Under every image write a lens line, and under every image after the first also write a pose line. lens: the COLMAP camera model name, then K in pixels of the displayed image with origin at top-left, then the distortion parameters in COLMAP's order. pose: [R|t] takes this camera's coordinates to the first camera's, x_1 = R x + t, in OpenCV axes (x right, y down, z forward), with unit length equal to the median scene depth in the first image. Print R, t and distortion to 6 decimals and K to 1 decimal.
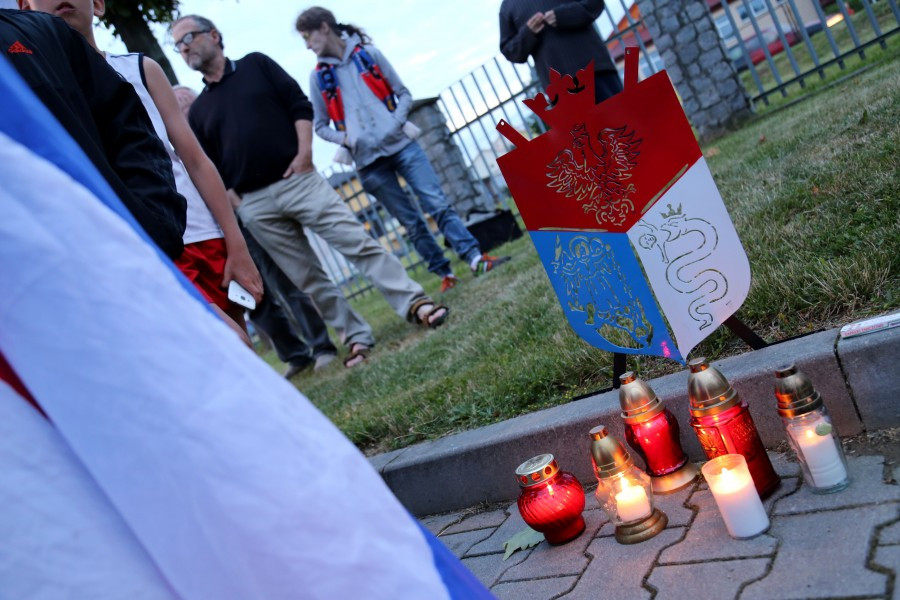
lens RADIAL K [[797.0, 0, 450.0], [0, 797.0, 262.6], [0, 0, 1]] dist [-0.001907, 0.000513]
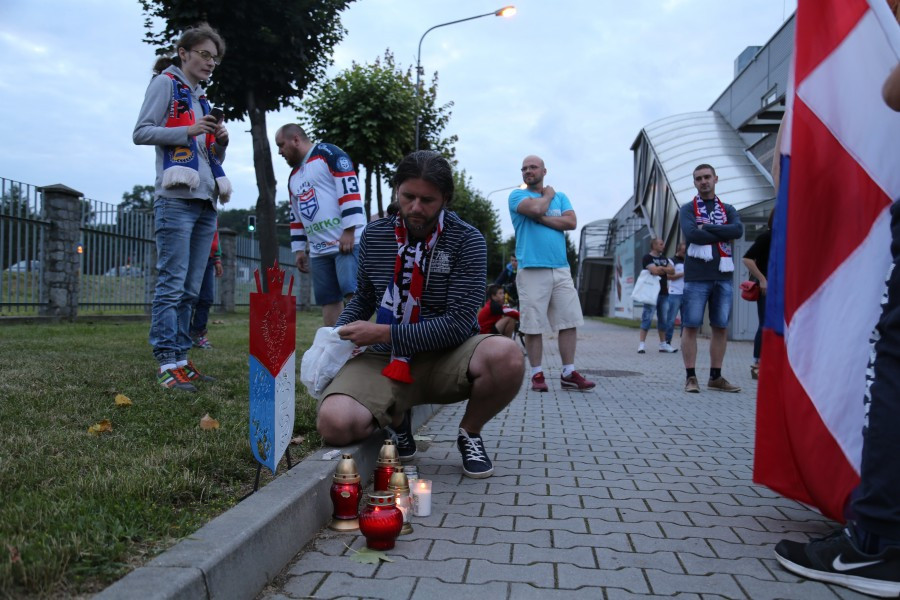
lens RADIAL K [[765.0, 0, 450.0], [0, 765.0, 300.0], [0, 0, 1]] dist [-0.035773, 0.002217]
pose [[-0.451307, 0.425473, 0.784407, -1.147822], [0.211386, 0.904971, -0.369248, 0.440926], [-0.866971, -0.000832, -0.498358, 1.473848]]
